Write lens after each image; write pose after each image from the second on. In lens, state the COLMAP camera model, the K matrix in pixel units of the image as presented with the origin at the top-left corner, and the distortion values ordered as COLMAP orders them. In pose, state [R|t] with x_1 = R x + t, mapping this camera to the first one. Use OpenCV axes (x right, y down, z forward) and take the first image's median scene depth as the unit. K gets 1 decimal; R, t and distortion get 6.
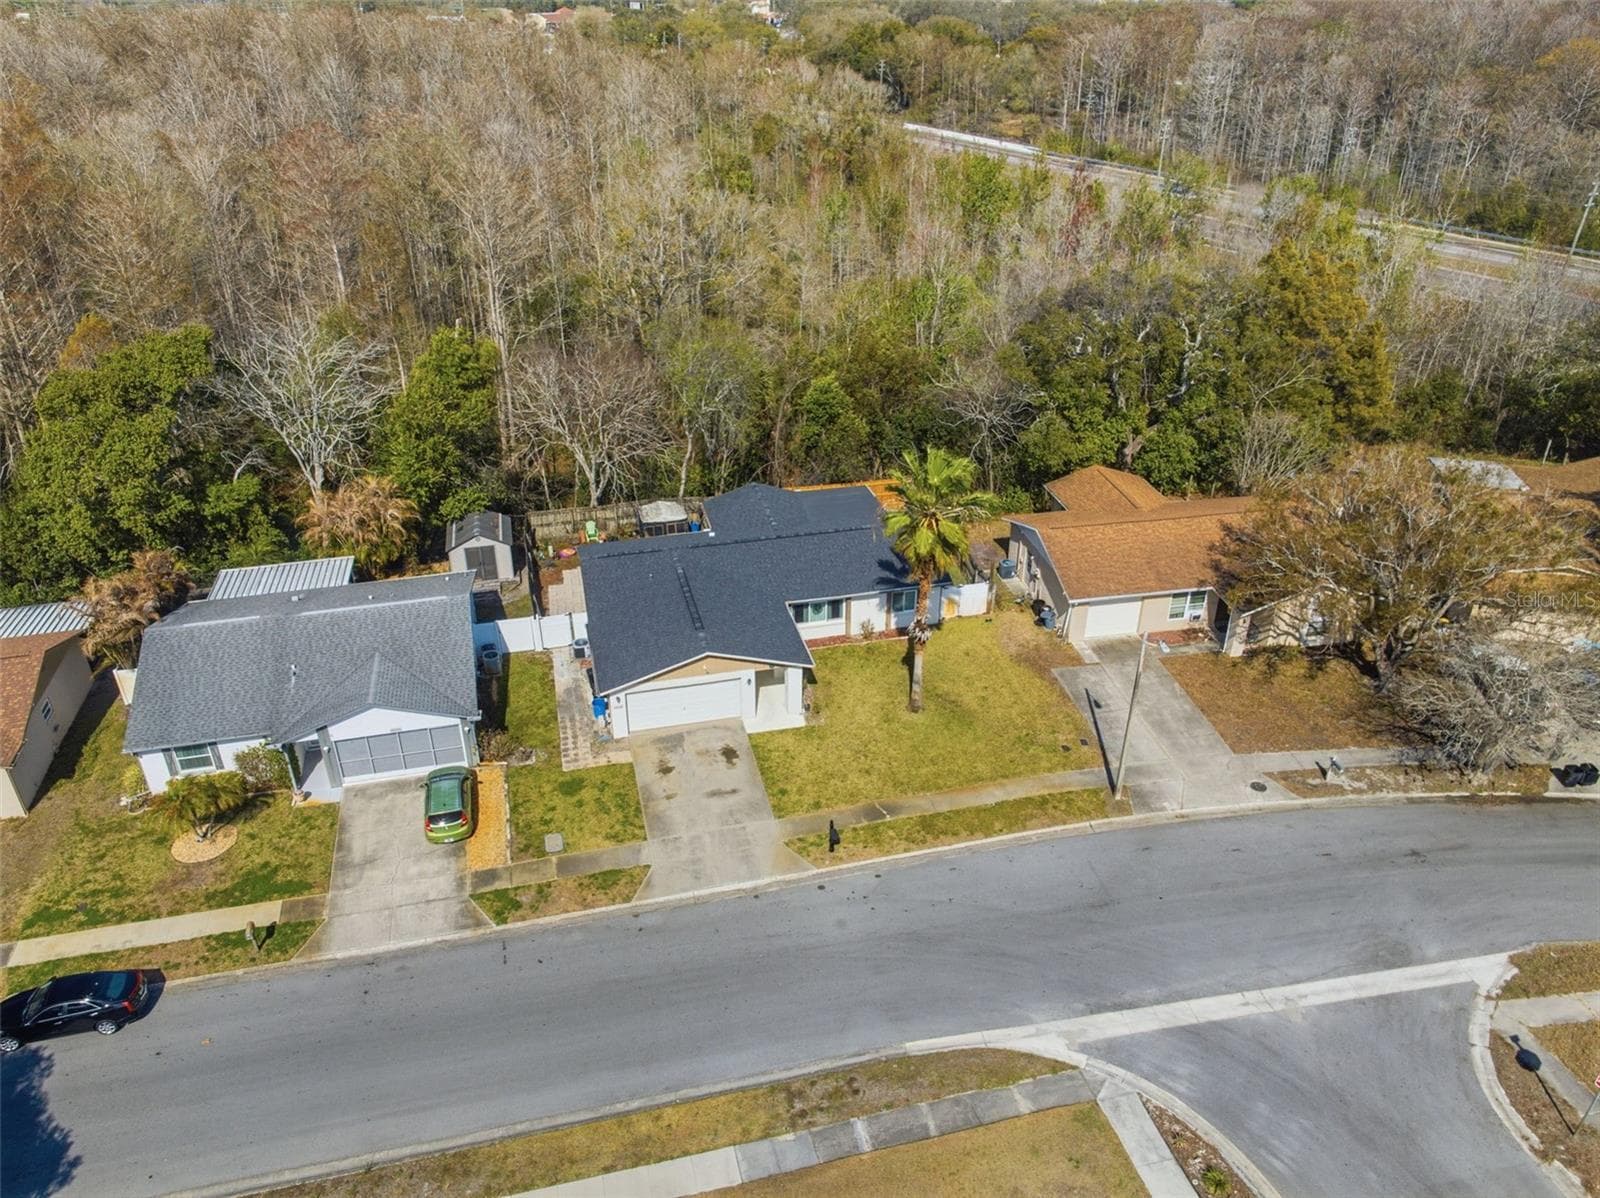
lens RADIAL K [[1126.9, 0, 786.7], [0, 1126.9, 604.2], [0, 0, 1]] dist [-0.052592, 0.023448]
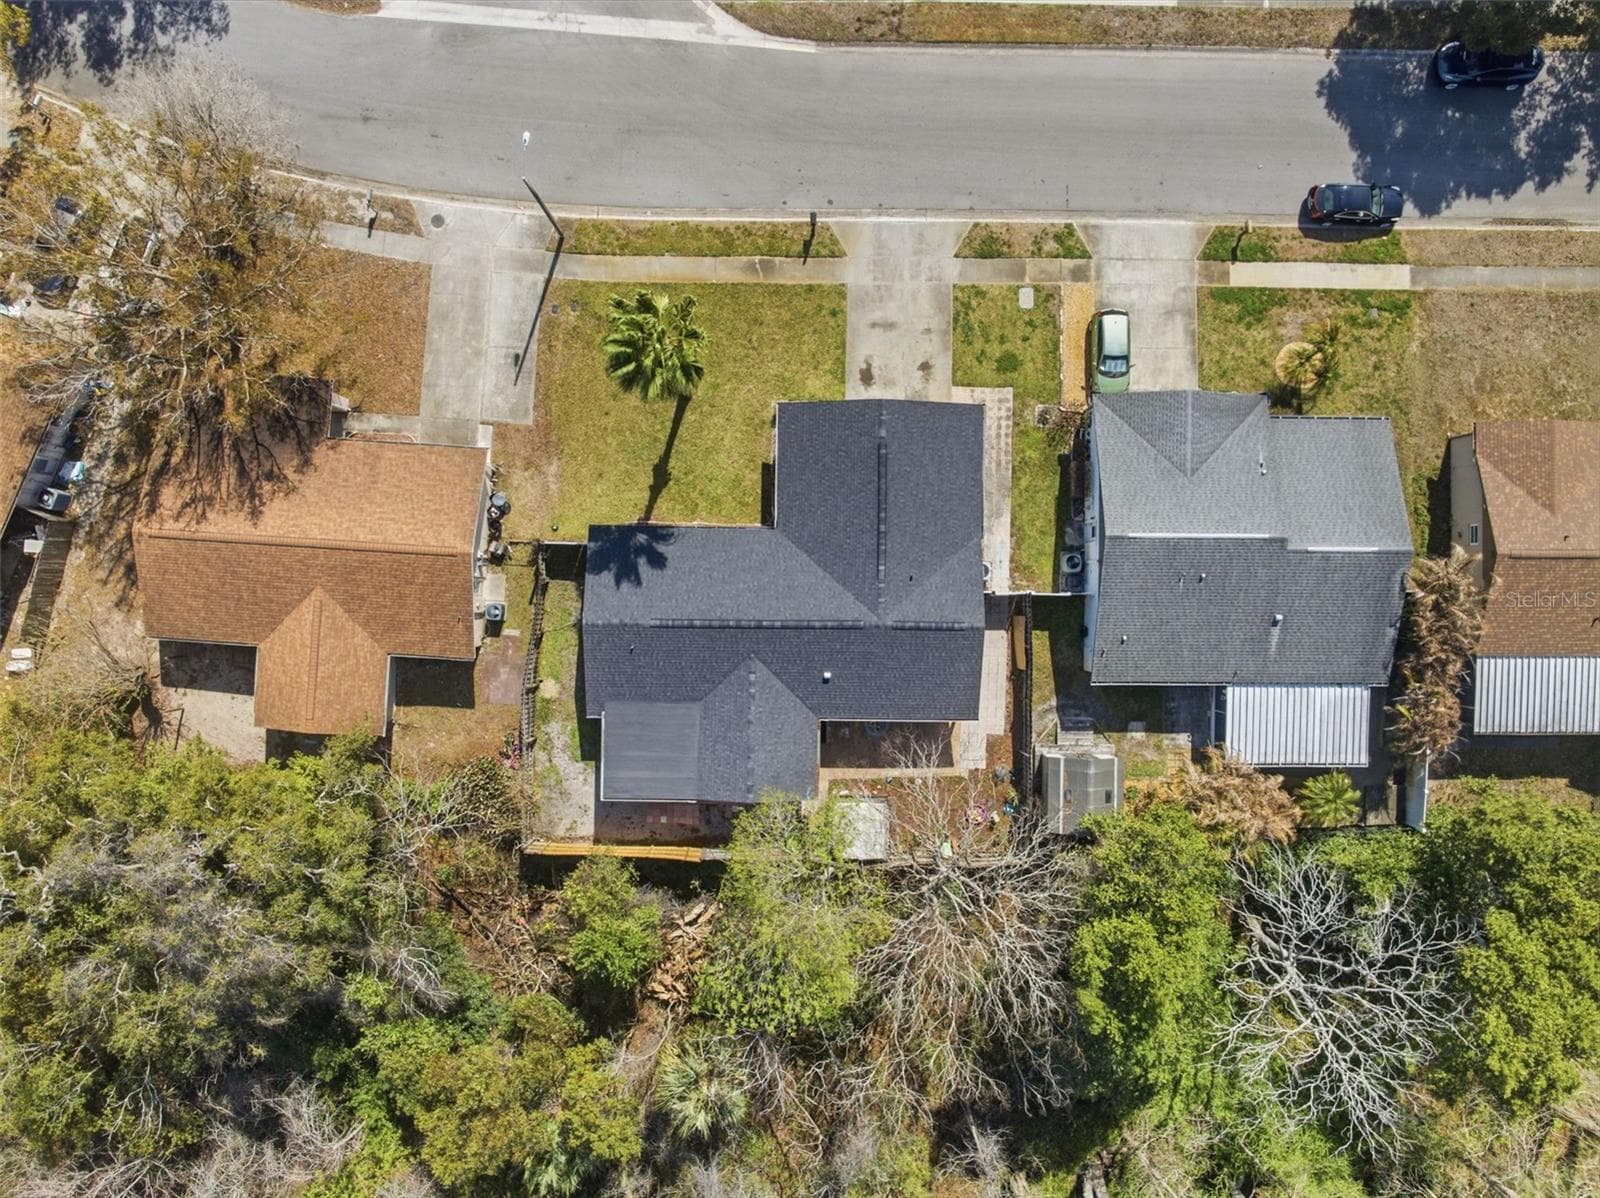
lens RADIAL K [[1126.9, 0, 791.2], [0, 1126.9, 595.7], [0, 0, 1]] dist [-0.052592, 0.023448]
pose [[-0.970519, -0.241023, 0.000867, -0.032926], [0.121973, -0.488036, 0.864259, -0.999958], [-0.207883, 0.838885, 0.503047, 0.668228]]
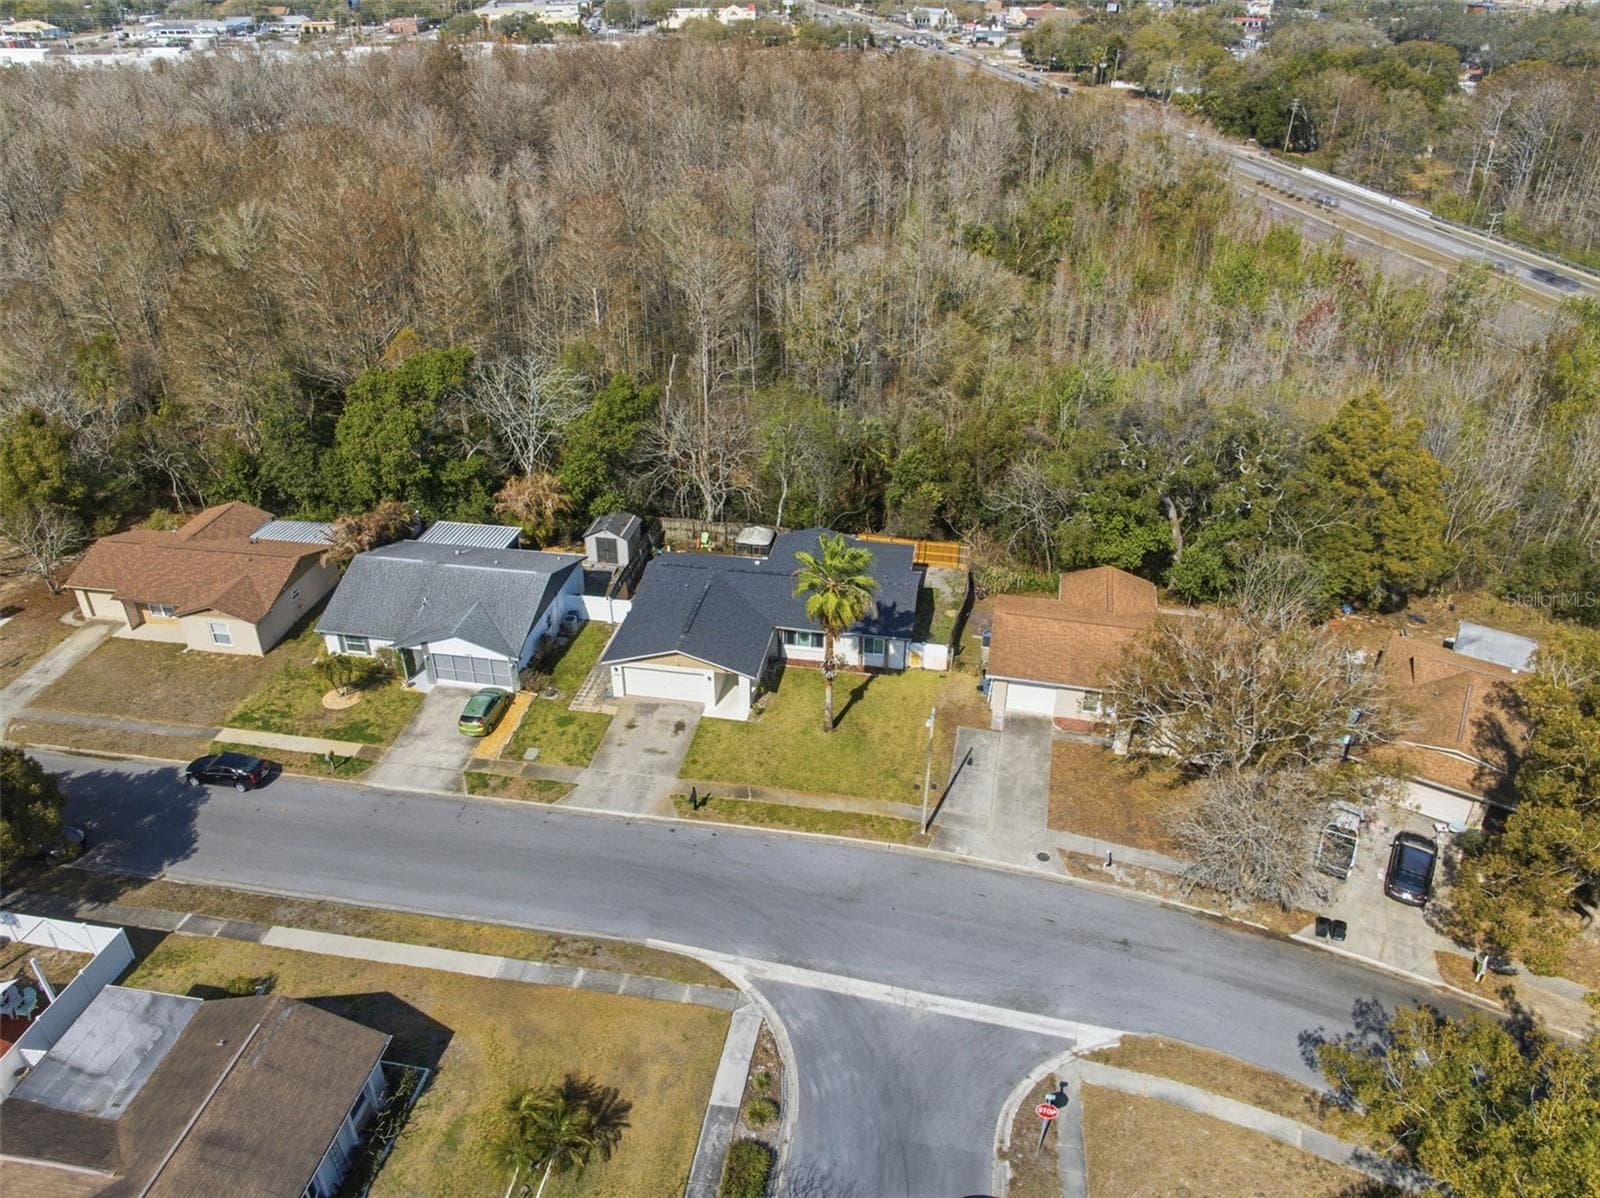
lens RADIAL K [[1126.9, 0, 789.6], [0, 1126.9, 596.0], [0, 0, 1]] dist [-0.052592, 0.023448]
pose [[0.918176, 0.202951, -0.340241, 0.529874], [-0.199184, 0.978865, 0.046366, -0.117879], [0.342460, 0.025198, 0.939195, -0.253171]]
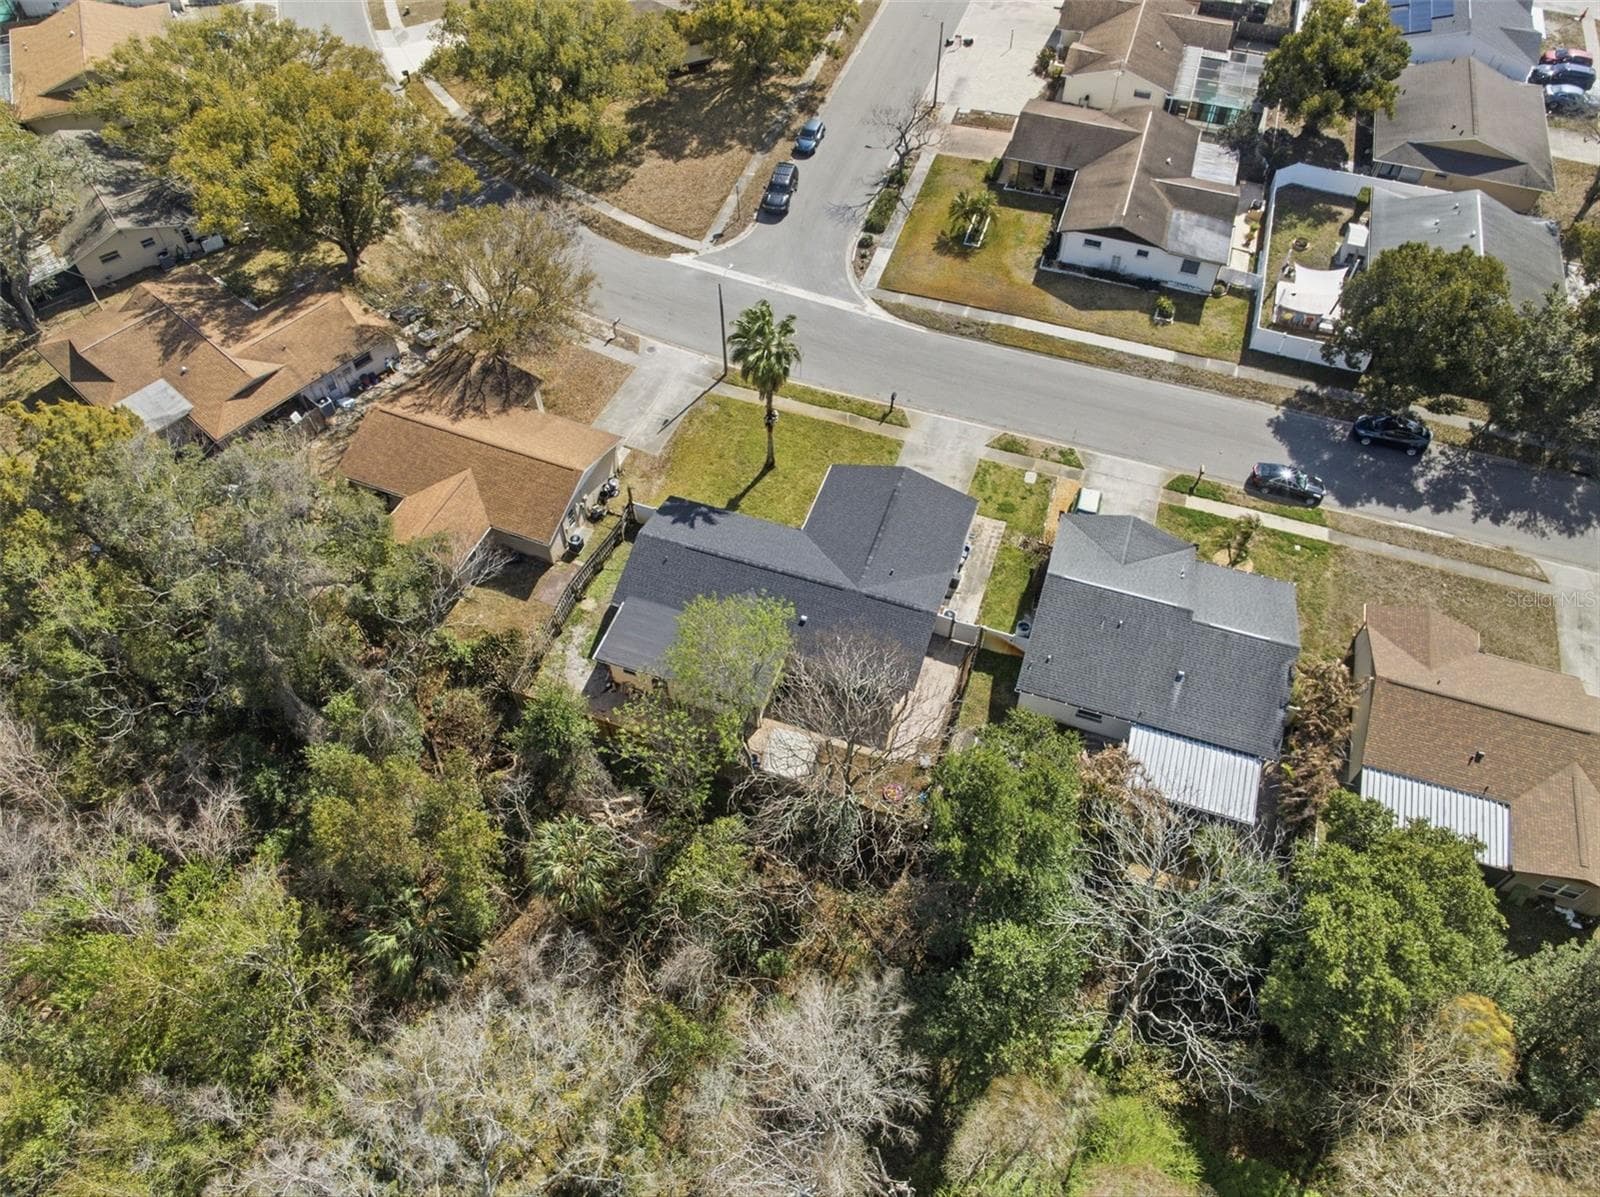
lens RADIAL K [[1126.9, 0, 794.2], [0, 1126.9, 607.0], [0, 0, 1]] dist [-0.052592, 0.023448]
pose [[-0.843885, -0.427981, 0.323559, -0.508842], [0.271264, 0.179960, 0.945532, -1.370177], [-0.462897, 0.885690, -0.035770, 1.323786]]
